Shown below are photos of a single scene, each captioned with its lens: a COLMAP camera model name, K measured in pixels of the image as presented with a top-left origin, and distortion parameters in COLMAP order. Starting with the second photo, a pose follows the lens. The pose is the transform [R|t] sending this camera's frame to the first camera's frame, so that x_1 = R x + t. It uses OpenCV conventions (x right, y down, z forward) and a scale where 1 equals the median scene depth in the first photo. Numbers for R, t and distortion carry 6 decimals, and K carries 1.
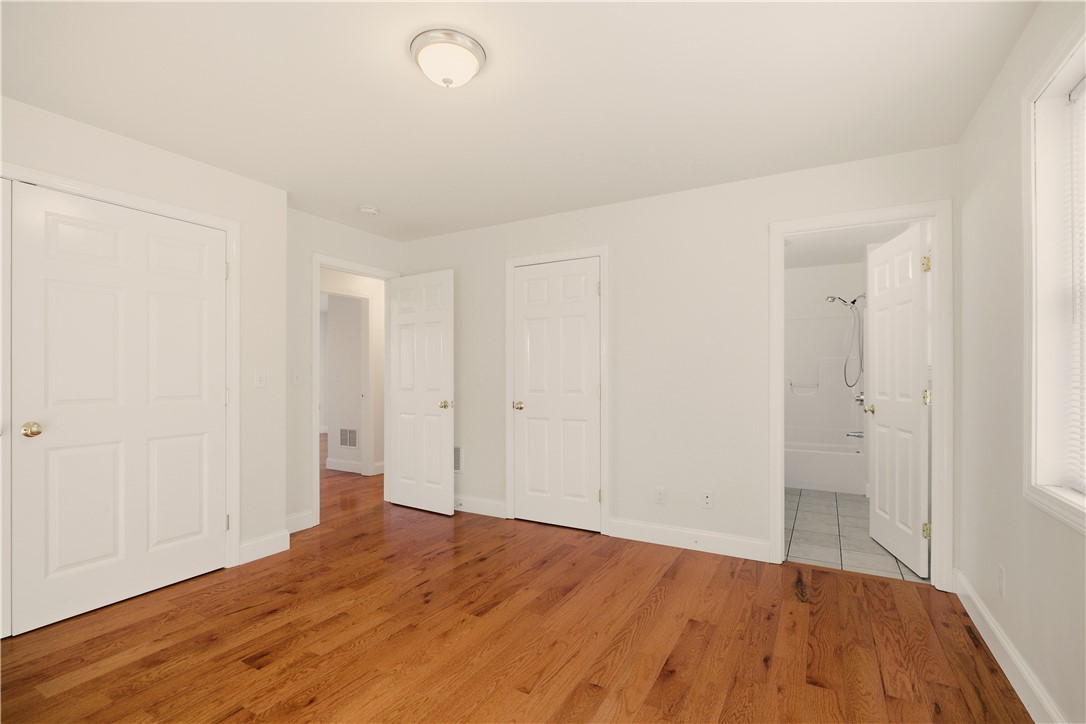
lens RADIAL K [[485.4, 0, 539.4], [0, 485.4, 370.0], [0, 0, 1]] dist [-0.000020, -0.000146]
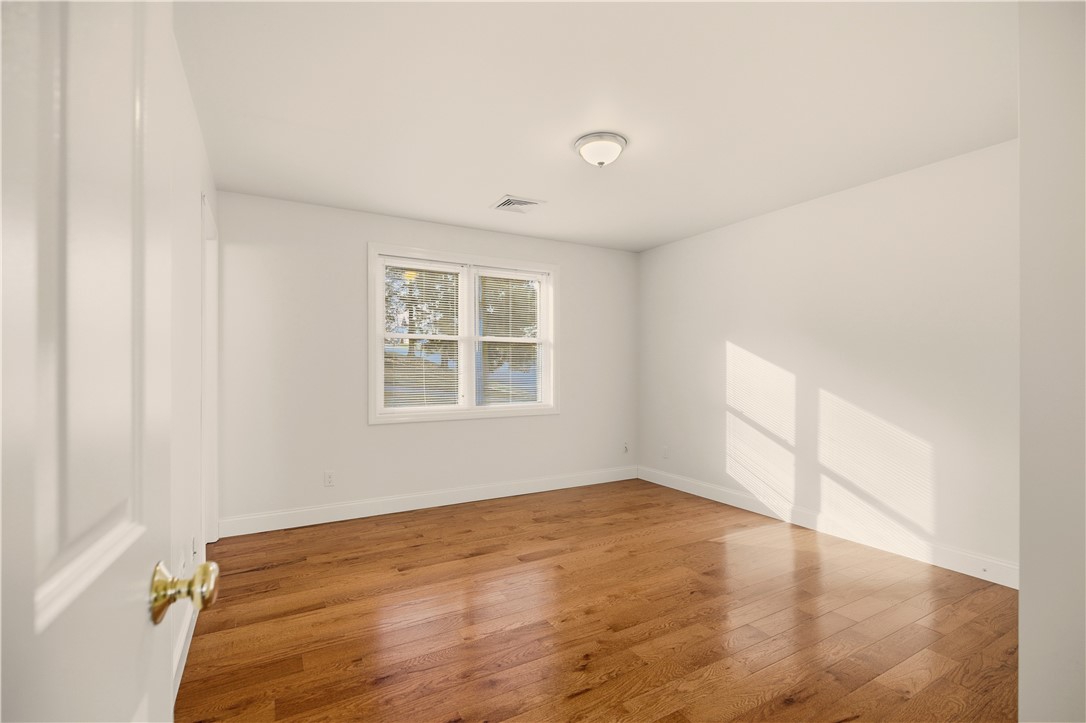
lens RADIAL K [[503.9, 0, 548.1], [0, 503.9, 373.1], [0, 0, 1]] dist [-0.001561, -0.000351]
pose [[-0.865468, -0.004244, 0.500947, -0.567659], [-0.003338, 0.999991, 0.002706, 0.011622], [-0.500954, 0.000670, -0.865474, 1.688883]]
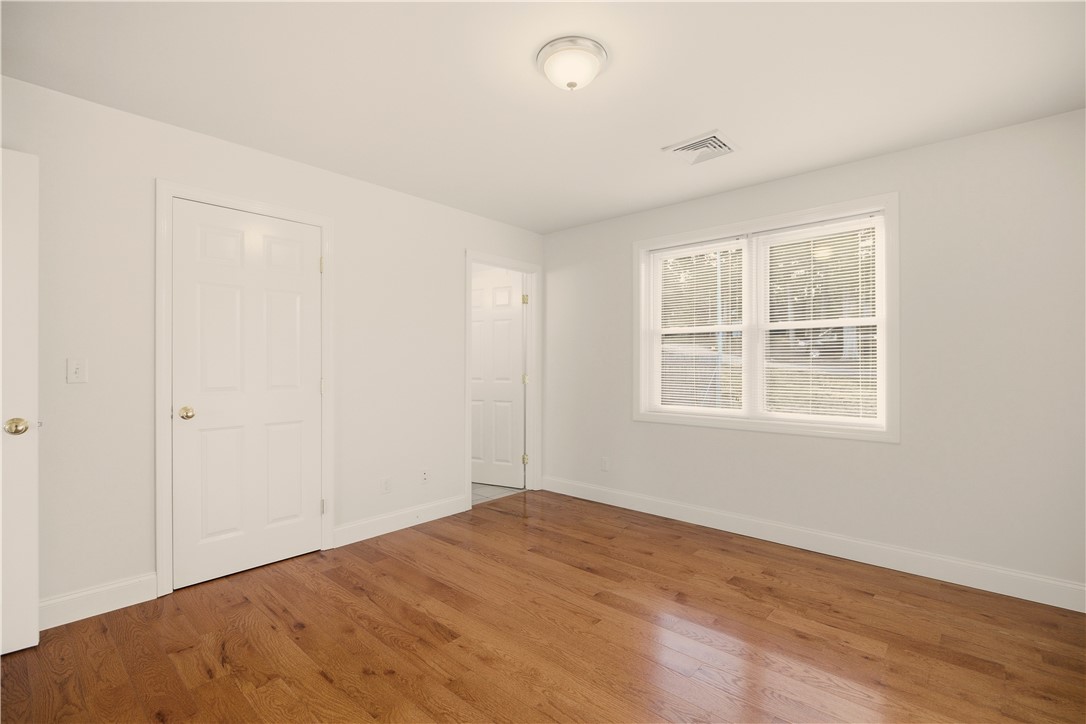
lens RADIAL K [[494.7, 0, 543.5], [0, 494.7, 364.8], [0, 0, 1]] dist [-0.003197, -0.000693]
pose [[0.217643, 0.002036, 0.976026, -0.886502], [-0.010289, 0.999947, 0.000209, 0.005822], [-0.975974, -0.010088, 0.217652, 0.594076]]
